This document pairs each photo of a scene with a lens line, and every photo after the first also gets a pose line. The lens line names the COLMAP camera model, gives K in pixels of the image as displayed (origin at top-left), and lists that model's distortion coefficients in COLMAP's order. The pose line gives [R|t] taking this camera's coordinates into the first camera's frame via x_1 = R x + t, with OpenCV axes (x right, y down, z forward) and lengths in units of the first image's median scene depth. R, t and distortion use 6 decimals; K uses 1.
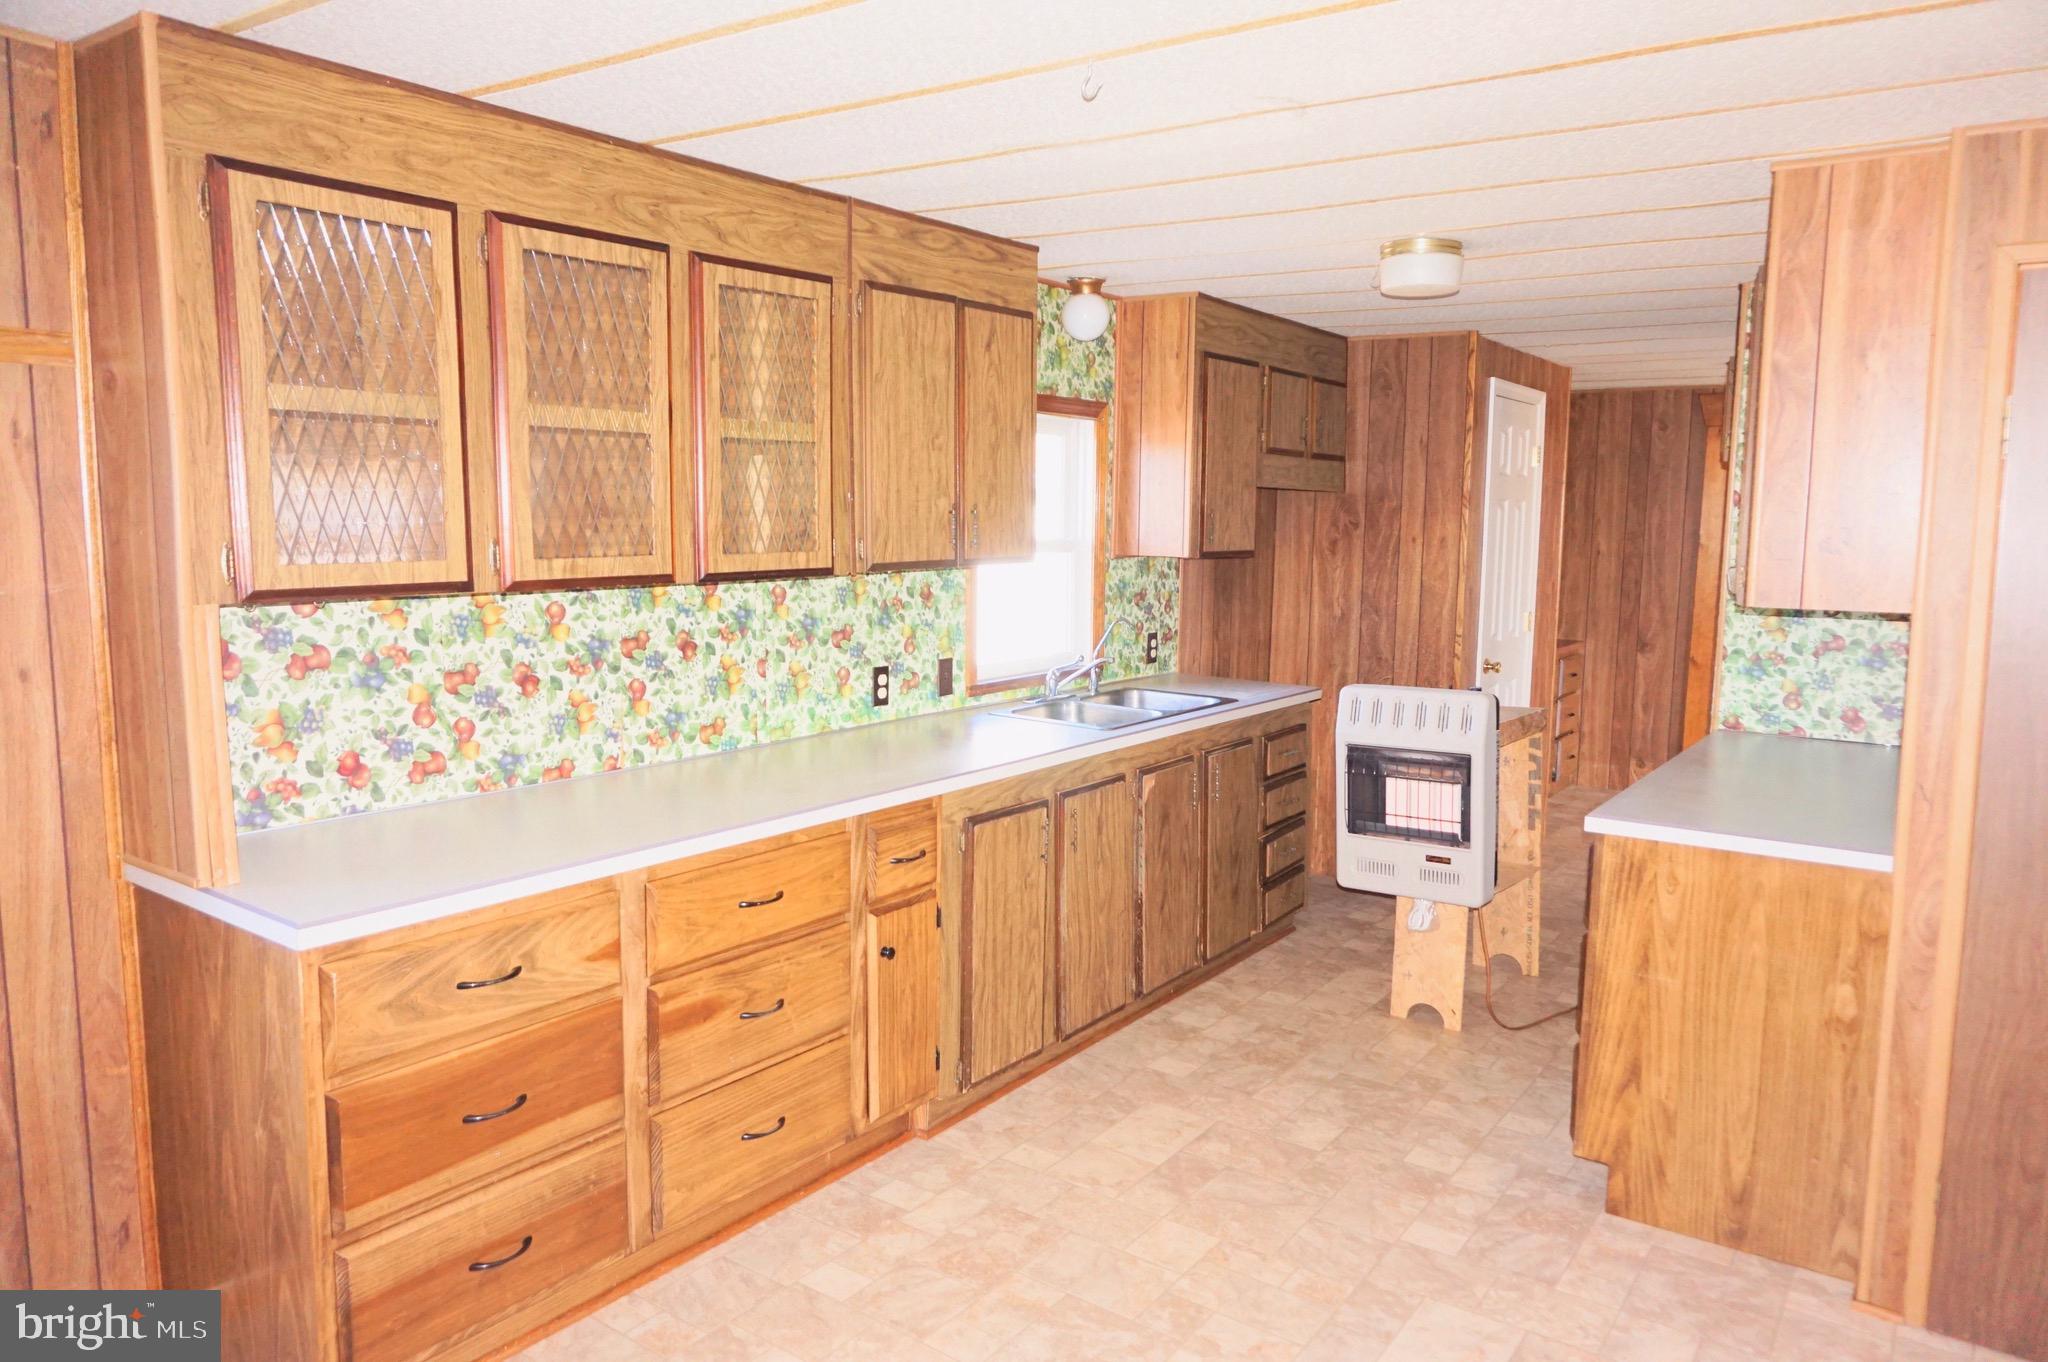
lens RADIAL K [[1378.4, 0, 1032.6], [0, 1378.4, 684.3], [0, 0, 1]] dist [-0.048219, 0.037101]
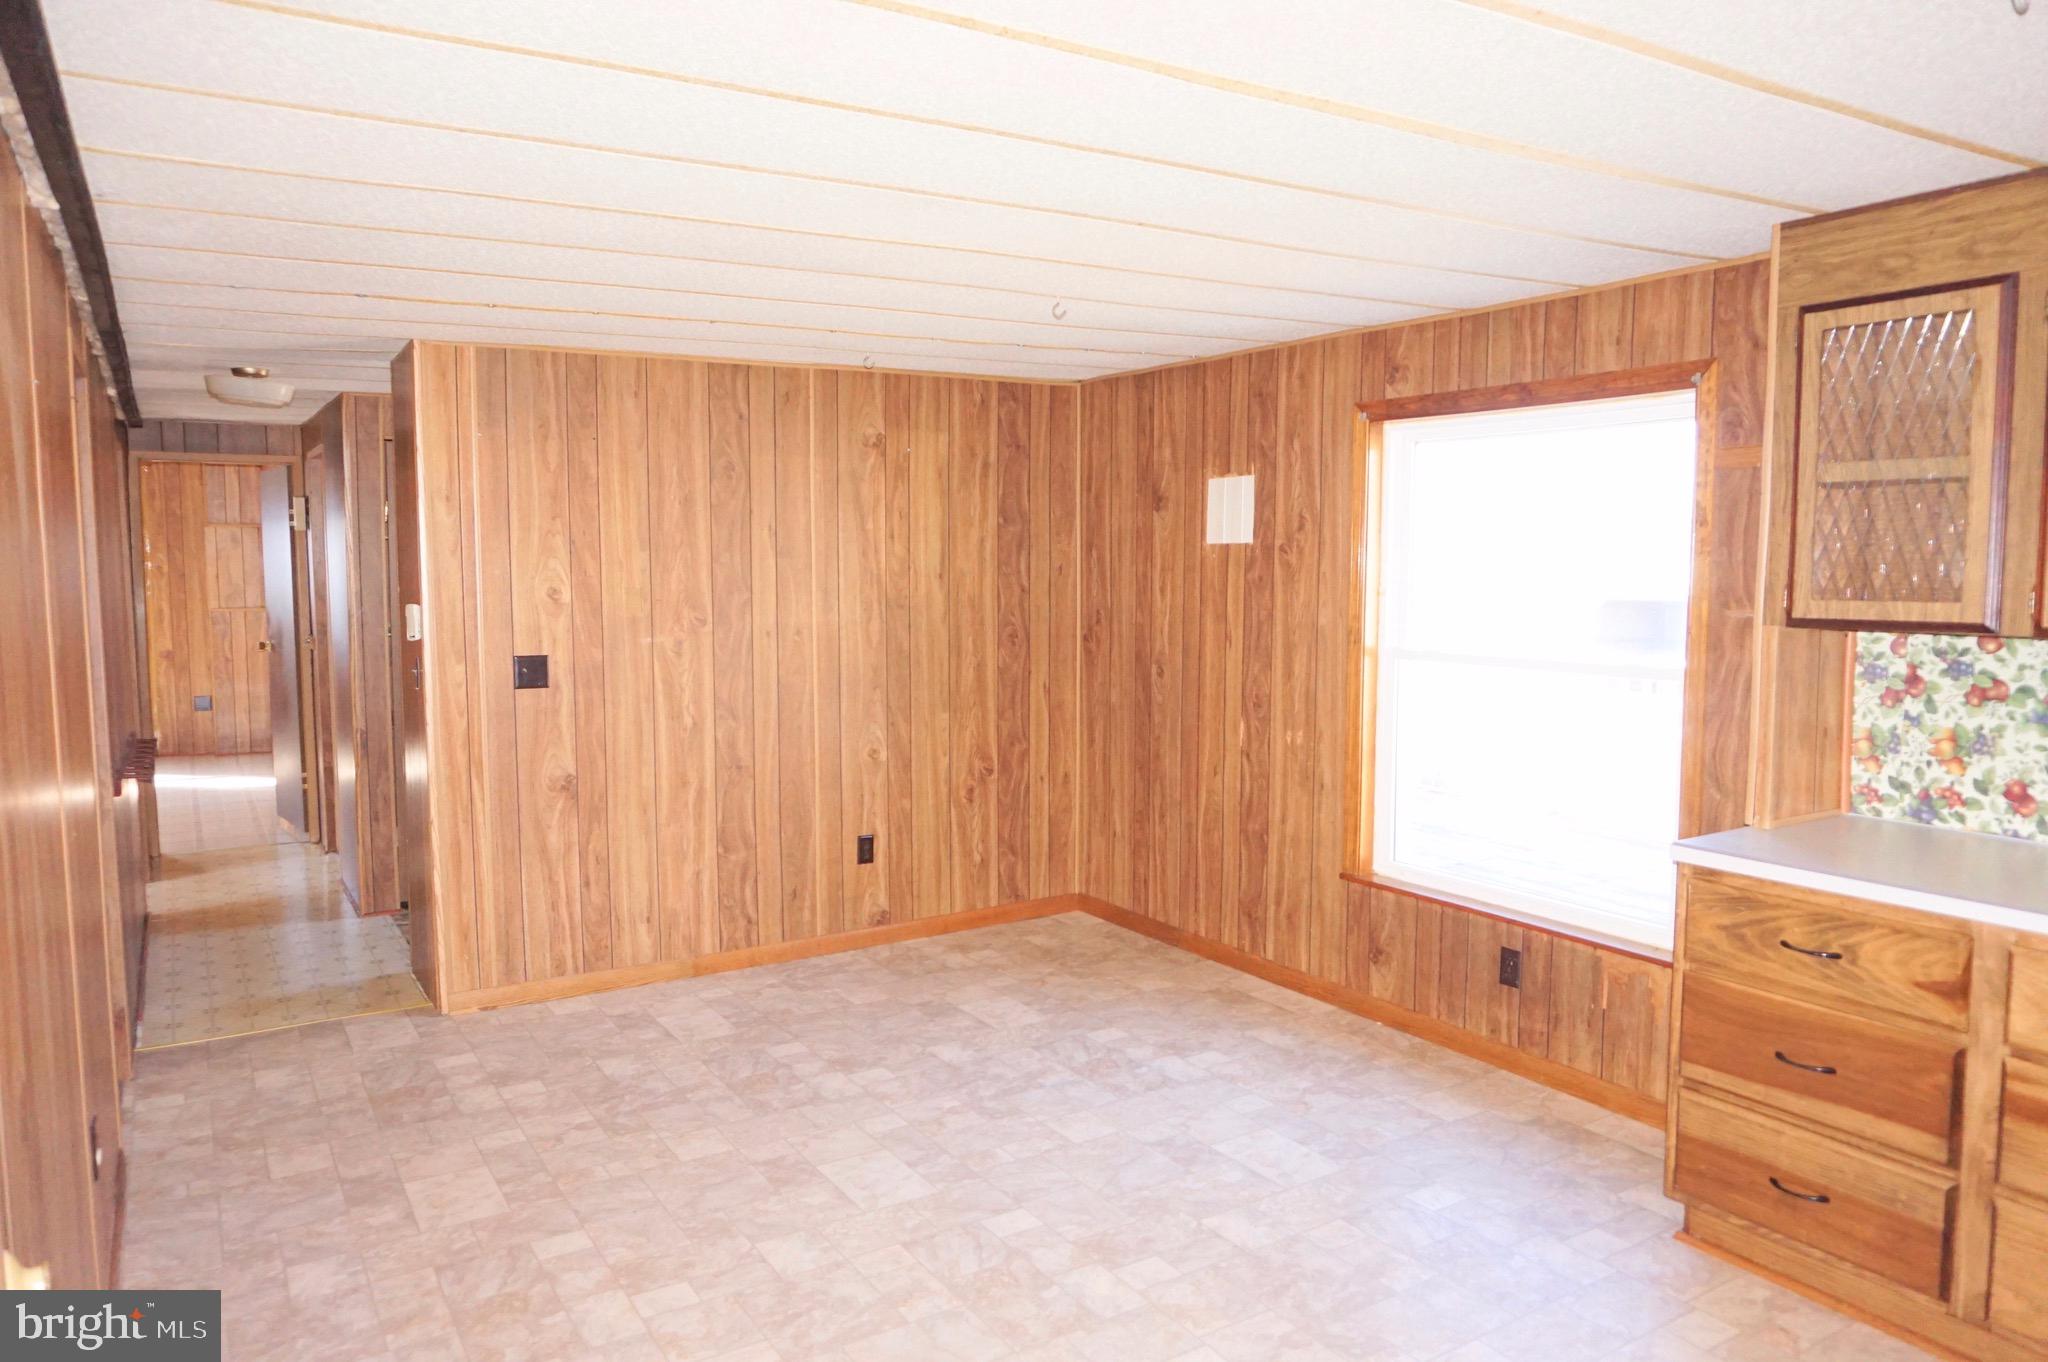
lens RADIAL K [[1378.4, 0, 1032.6], [0, 1378.4, 684.3], [0, 0, 1]] dist [-0.048219, 0.037101]
pose [[-0.376294, 0.067943, -0.924006, 0.828941], [-0.120788, 0.985198, 0.121632, -0.065964], [0.918593, 0.157379, -0.362517, 0.685997]]
